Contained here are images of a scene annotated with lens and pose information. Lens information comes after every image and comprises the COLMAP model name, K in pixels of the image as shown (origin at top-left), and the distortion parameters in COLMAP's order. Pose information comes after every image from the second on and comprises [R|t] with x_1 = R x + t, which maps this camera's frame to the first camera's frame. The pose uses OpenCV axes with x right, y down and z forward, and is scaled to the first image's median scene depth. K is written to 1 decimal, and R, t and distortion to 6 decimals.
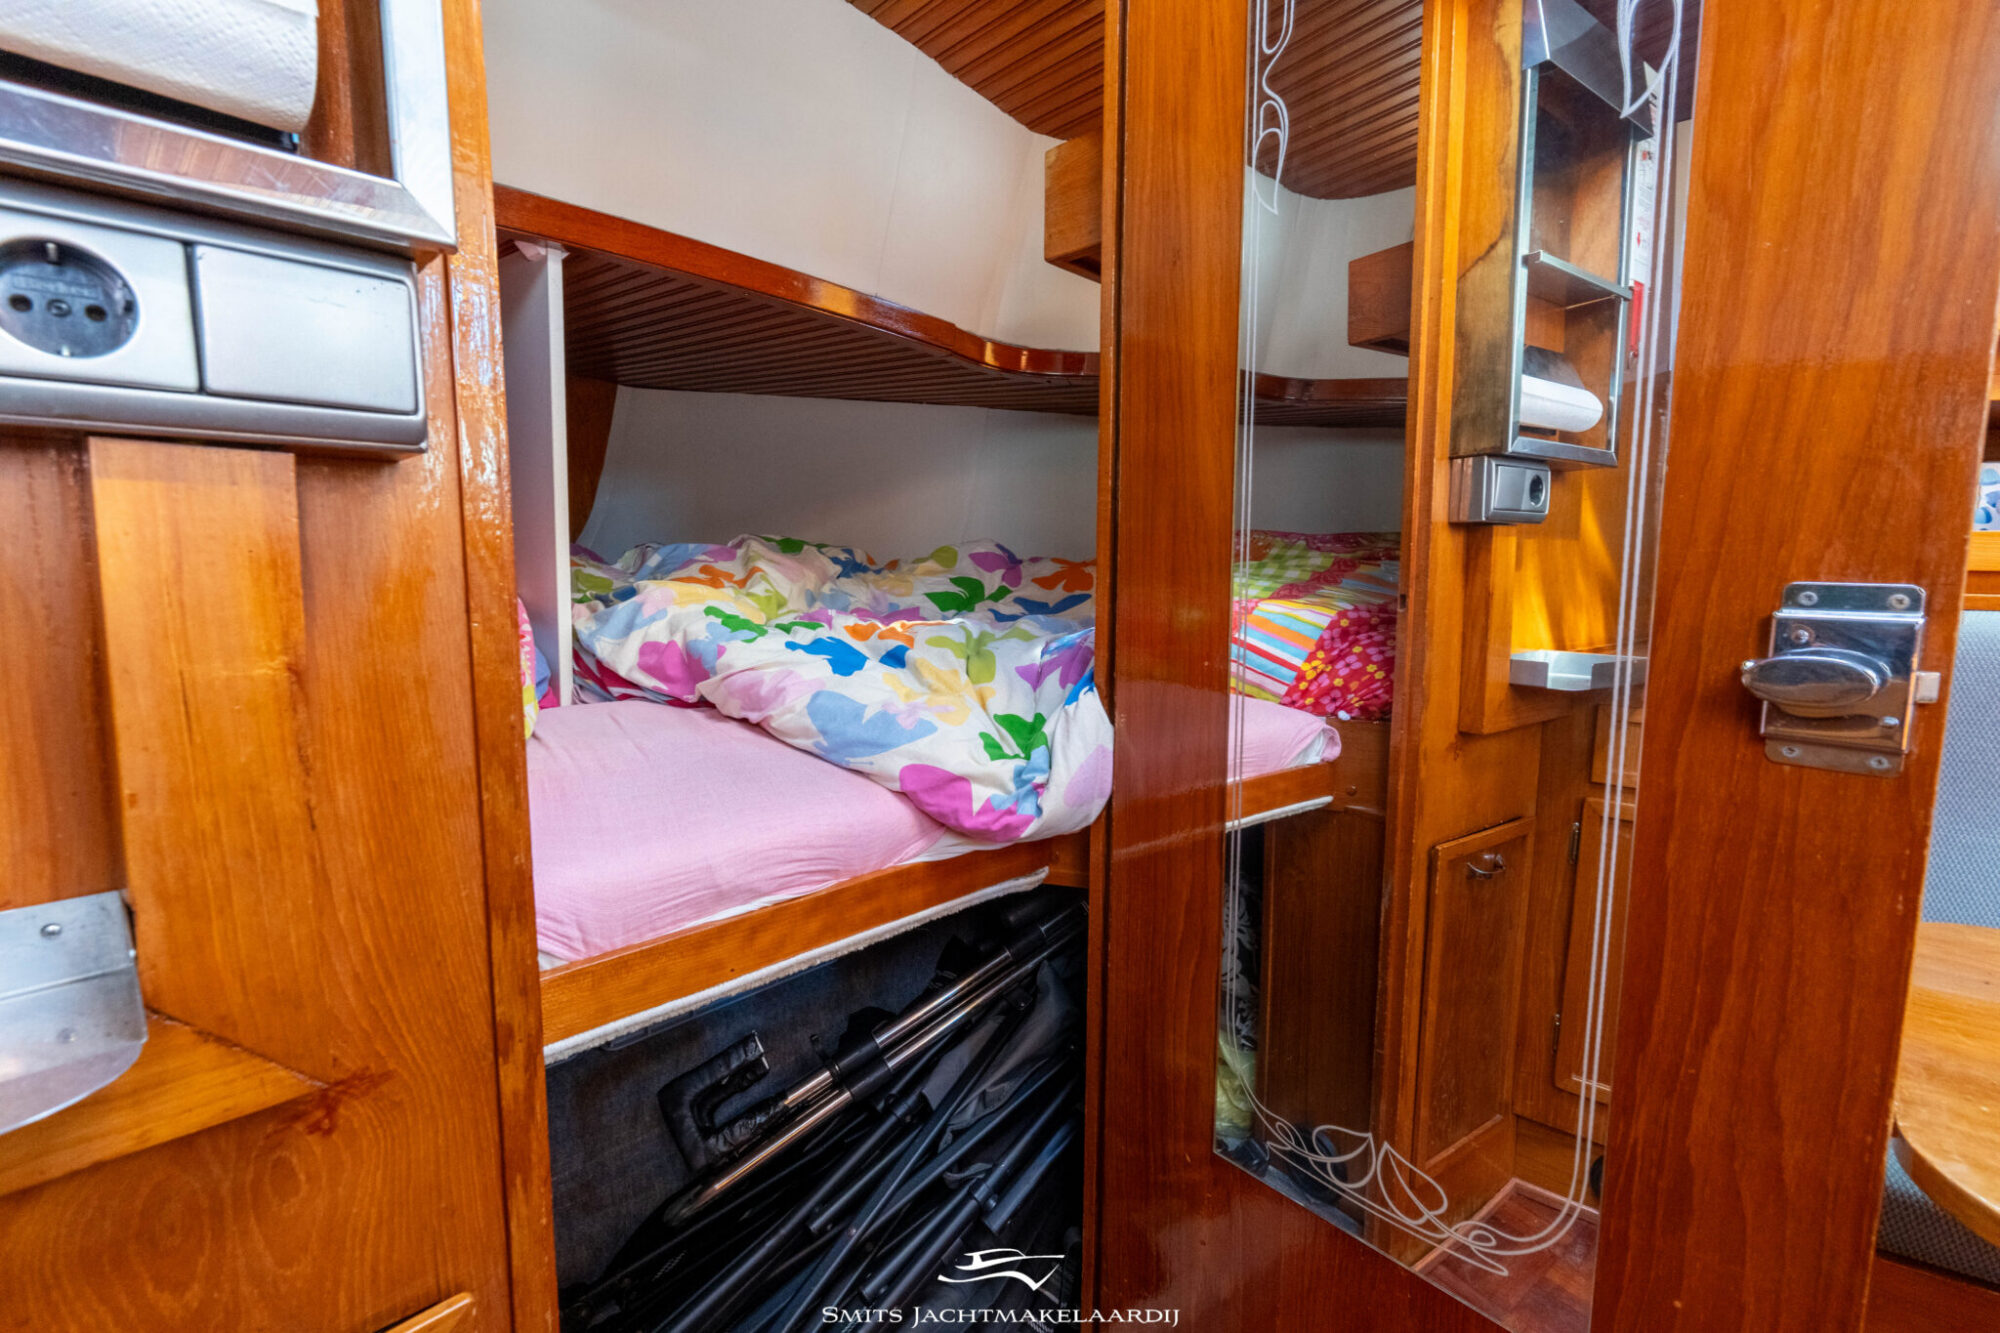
lens RADIAL K [[899.4, 0, 1000.0], [0, 899.4, 666.5], [0, 0, 1]] dist [-0.003888, -0.000802]
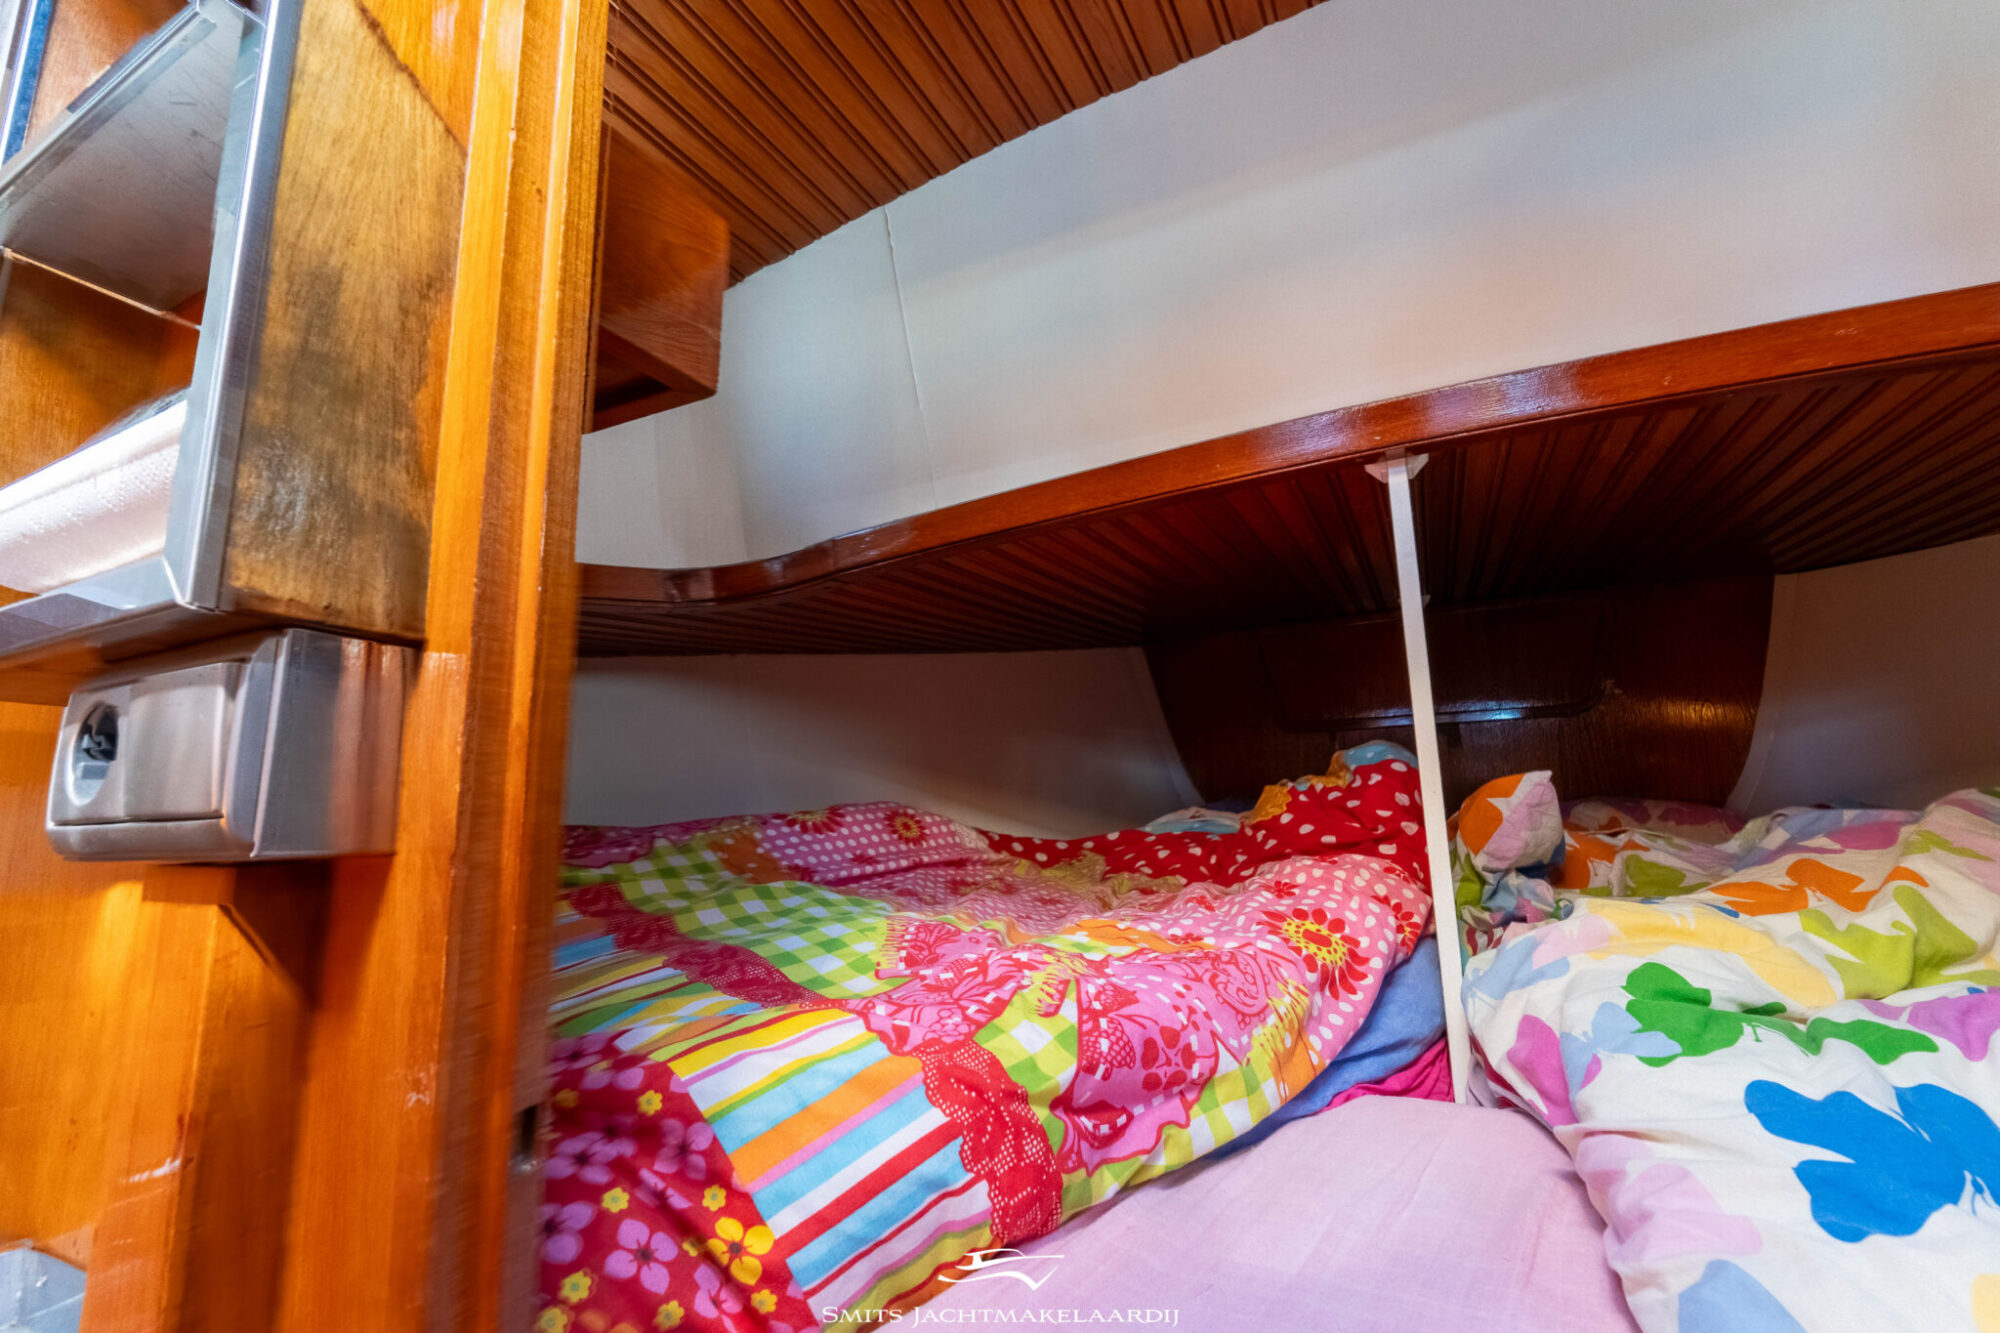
lens RADIAL K [[899.4, 0, 1000.0], [0, 899.4, 666.5], [0, 0, 1]] dist [-0.003888, -0.000802]
pose [[0.281110, -0.154375, -0.947178, 0.125564], [-0.087904, 0.978686, -0.185599, -0.116803], [0.955641, 0.135434, 0.261548, 0.474883]]
